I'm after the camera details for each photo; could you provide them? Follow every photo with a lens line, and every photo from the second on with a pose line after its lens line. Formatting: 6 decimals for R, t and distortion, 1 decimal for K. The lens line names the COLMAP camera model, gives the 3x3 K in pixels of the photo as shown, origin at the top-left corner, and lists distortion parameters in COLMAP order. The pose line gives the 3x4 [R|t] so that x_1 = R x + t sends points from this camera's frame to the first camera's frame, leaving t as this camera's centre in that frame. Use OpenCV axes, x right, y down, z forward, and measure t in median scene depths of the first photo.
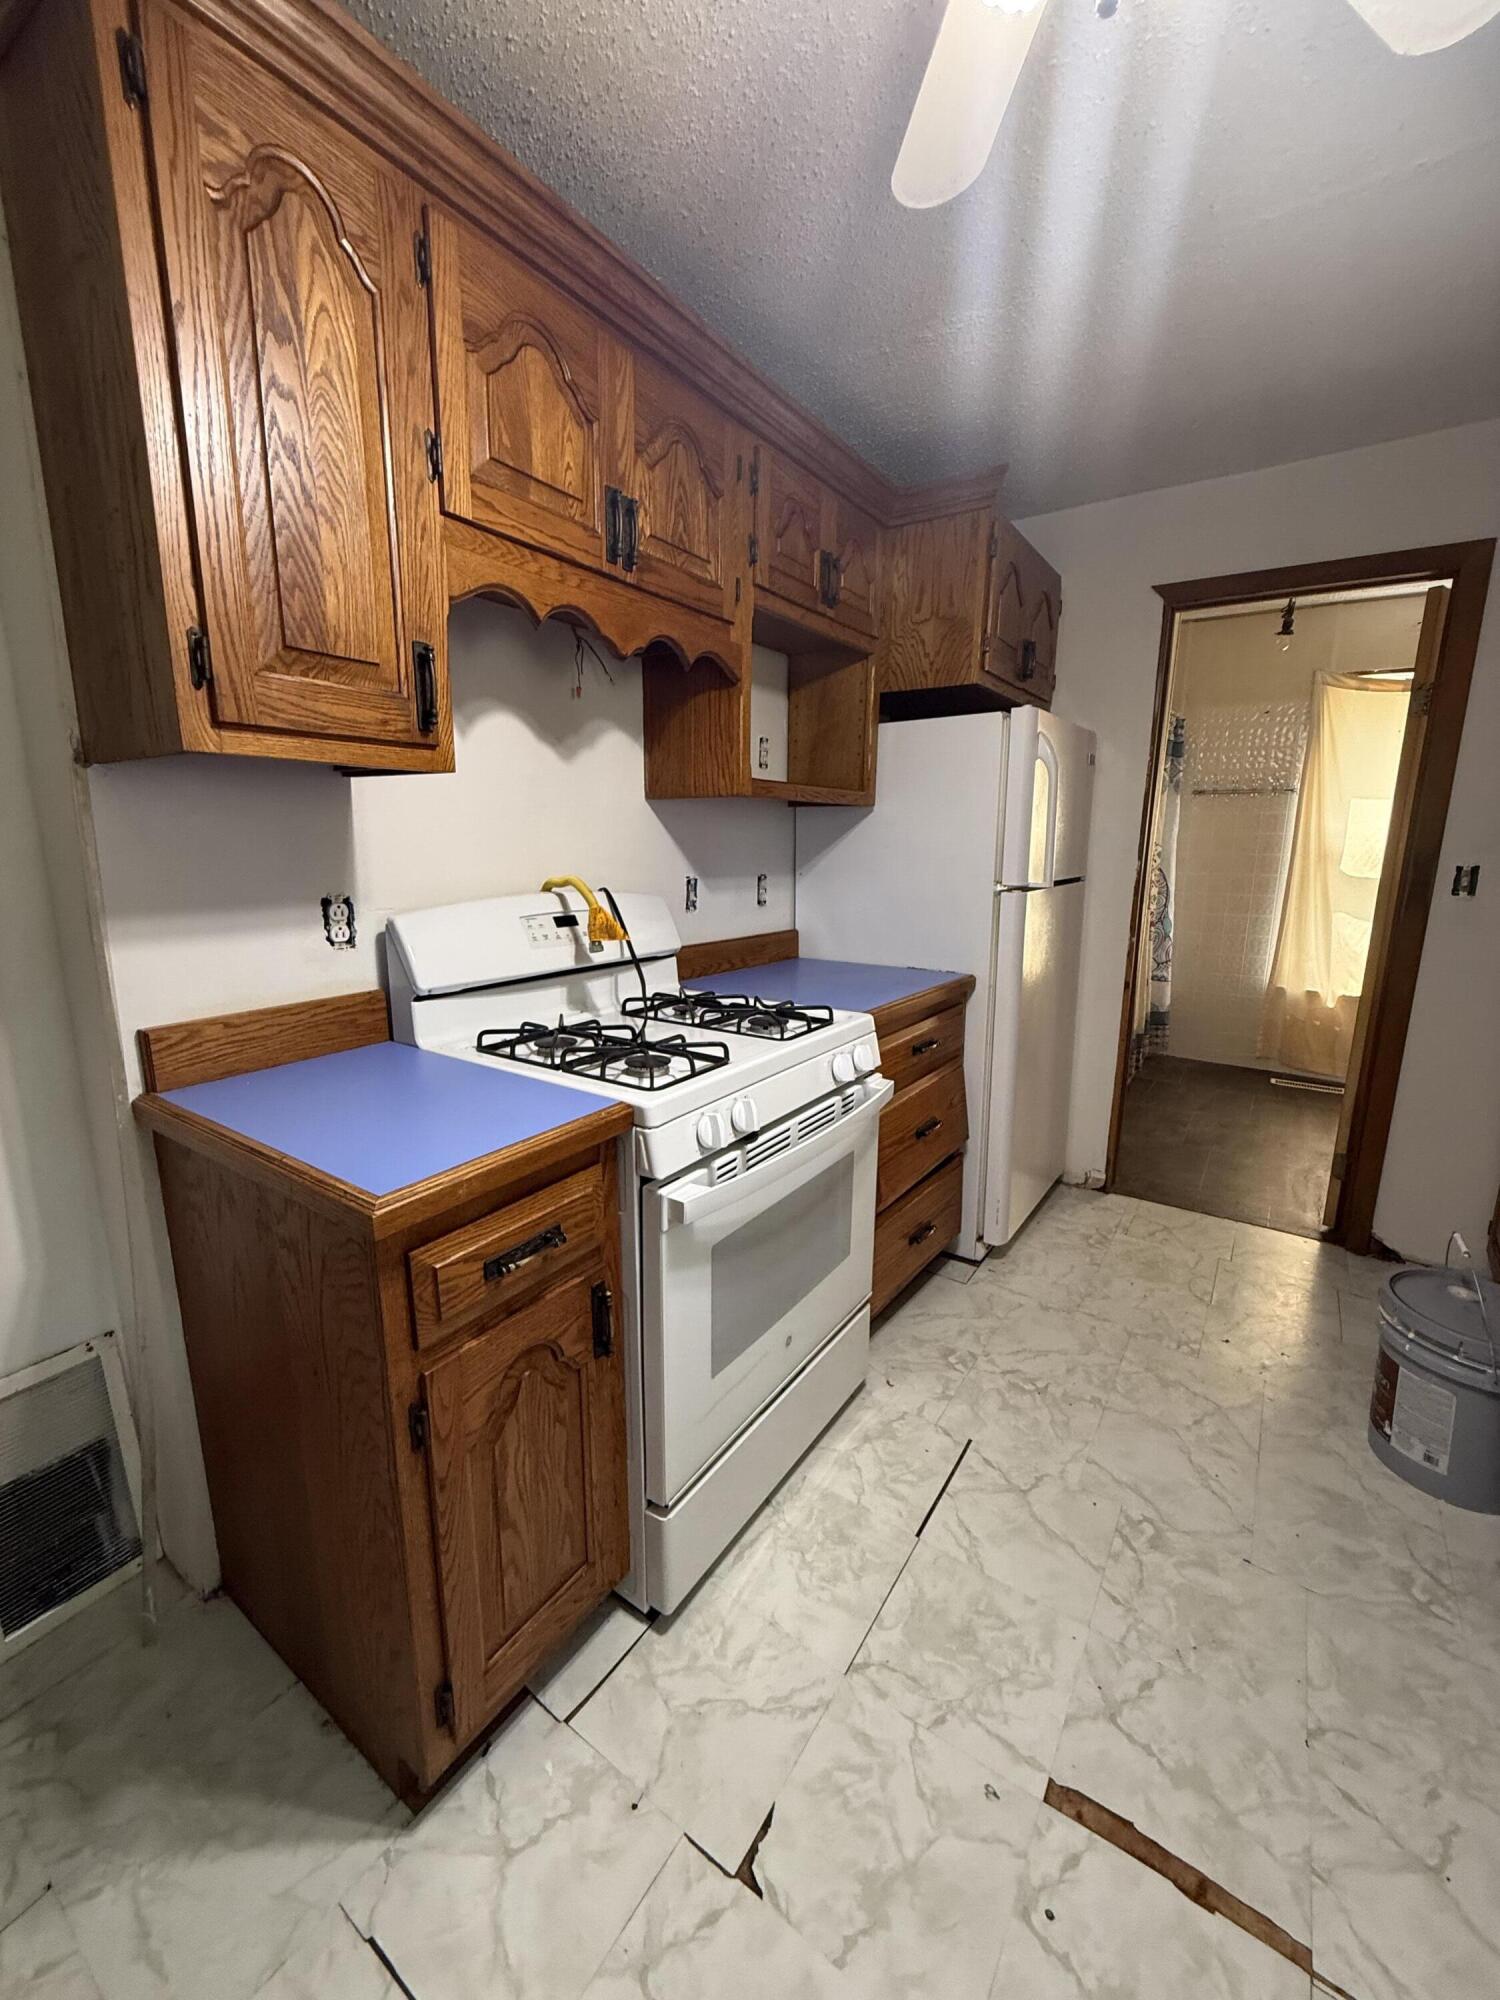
lens RADIAL K [[798.8, 0, 747.4], [0, 798.8, 997.9], [0, 0, 1]] dist [-0.000527, 0.000186]
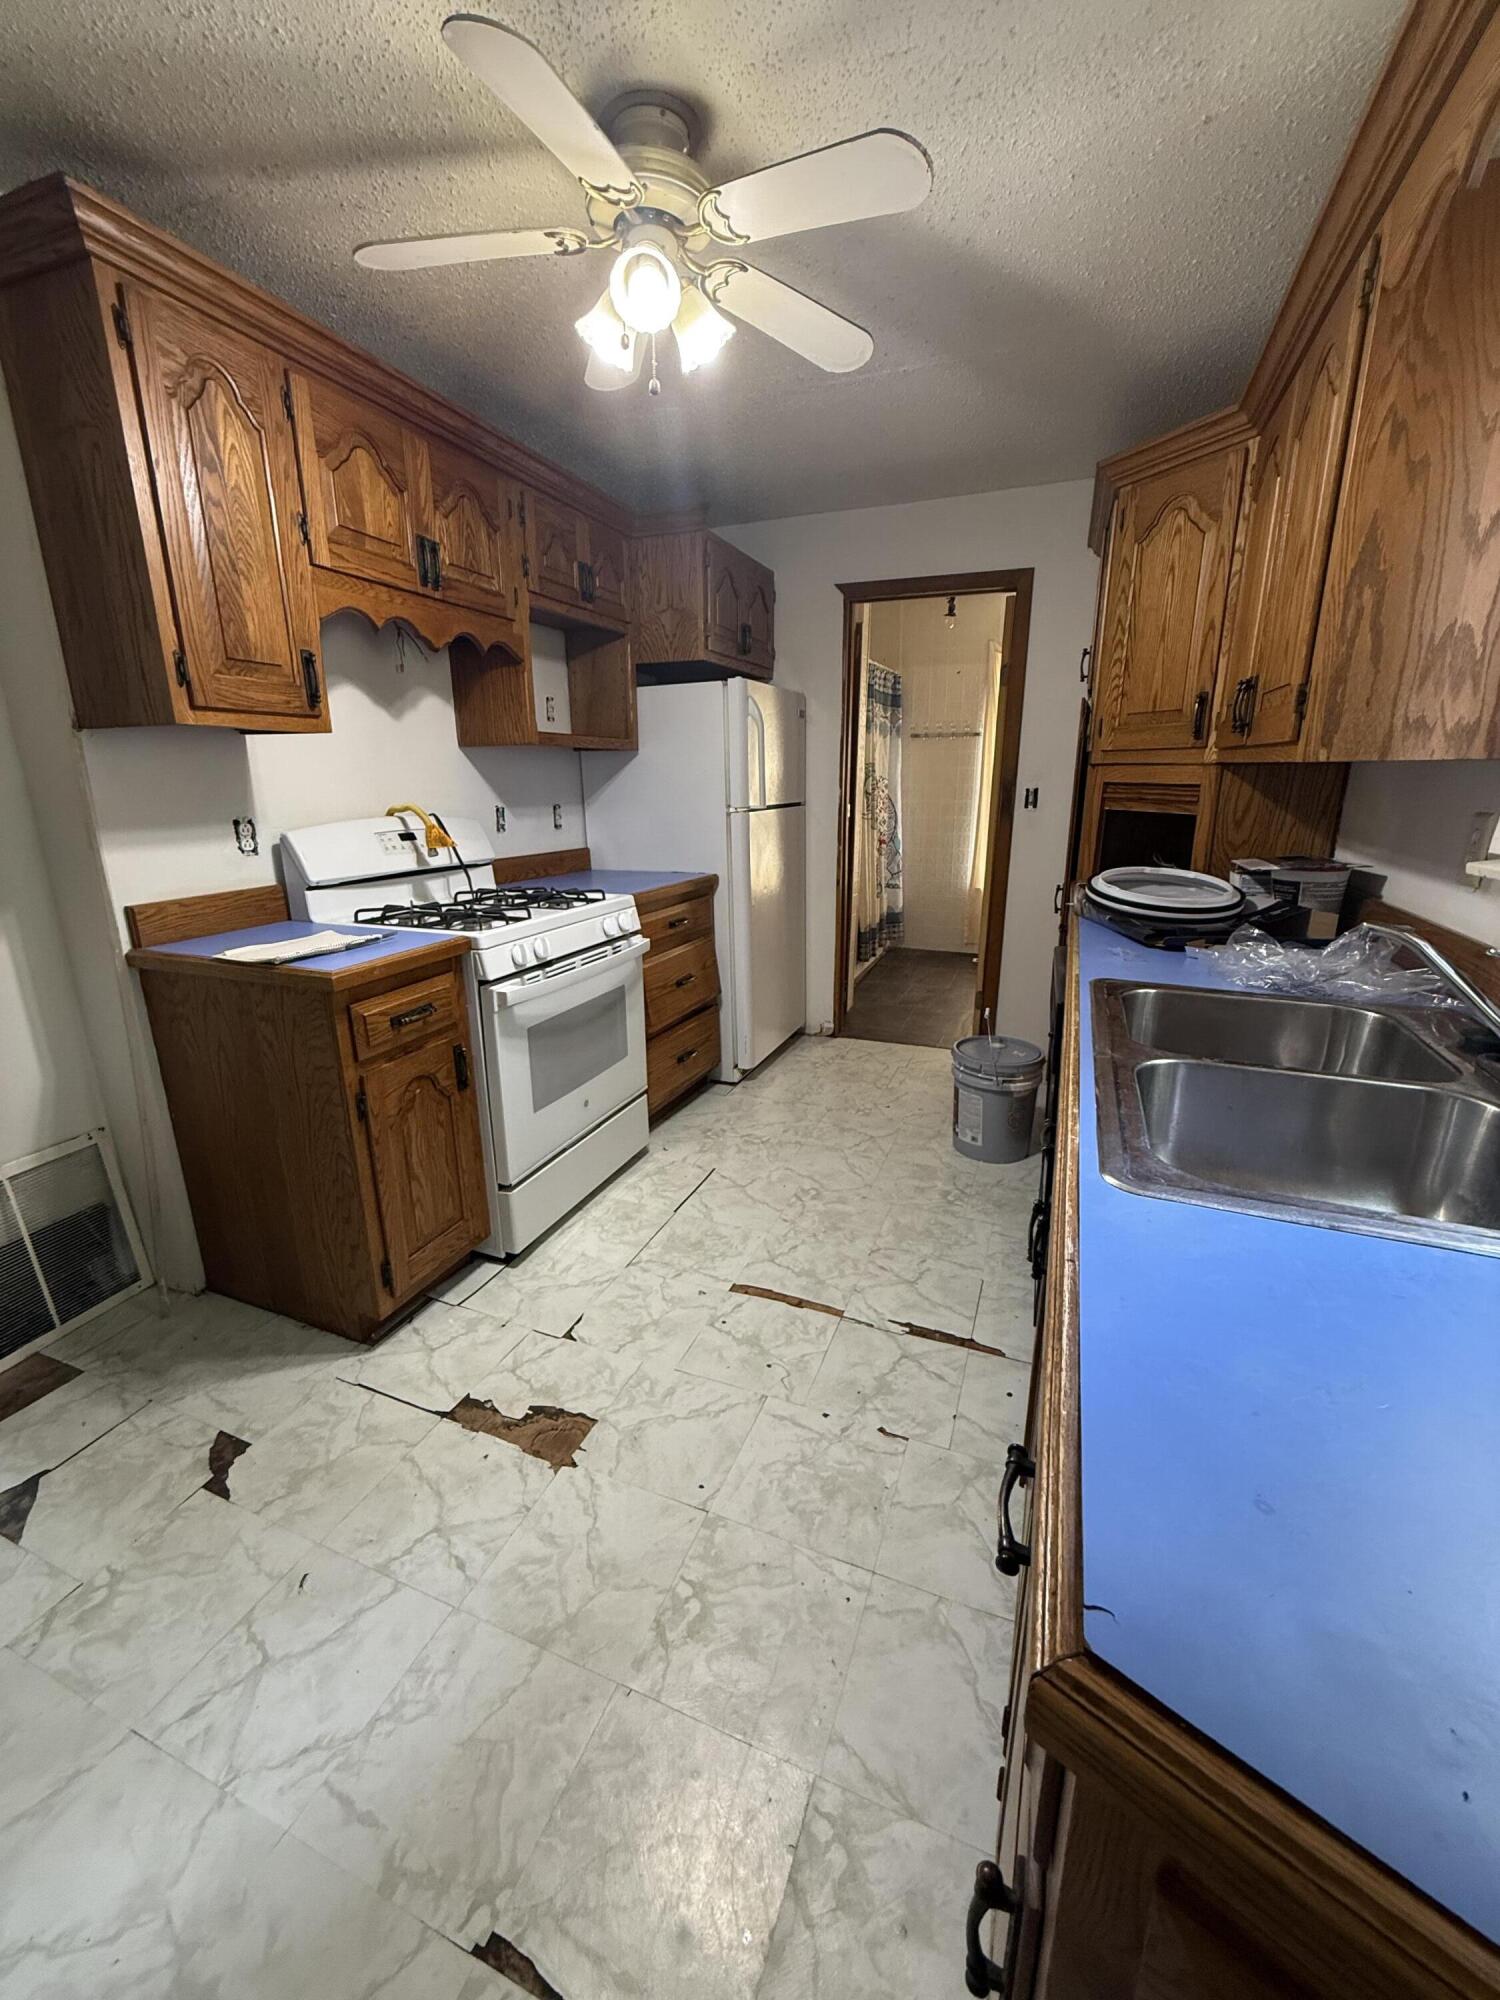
lens RADIAL K [[798.8, 0, 748.4], [0, 798.8, 998.3], [0, 0, 1]] dist [-0.000527, 0.000186]
pose [[0.975988, -0.070128, 0.206225, 0.057972], [0.055400, 0.995541, 0.076352, 0.135593], [-0.210660, -0.063094, 0.975521, -0.617210]]
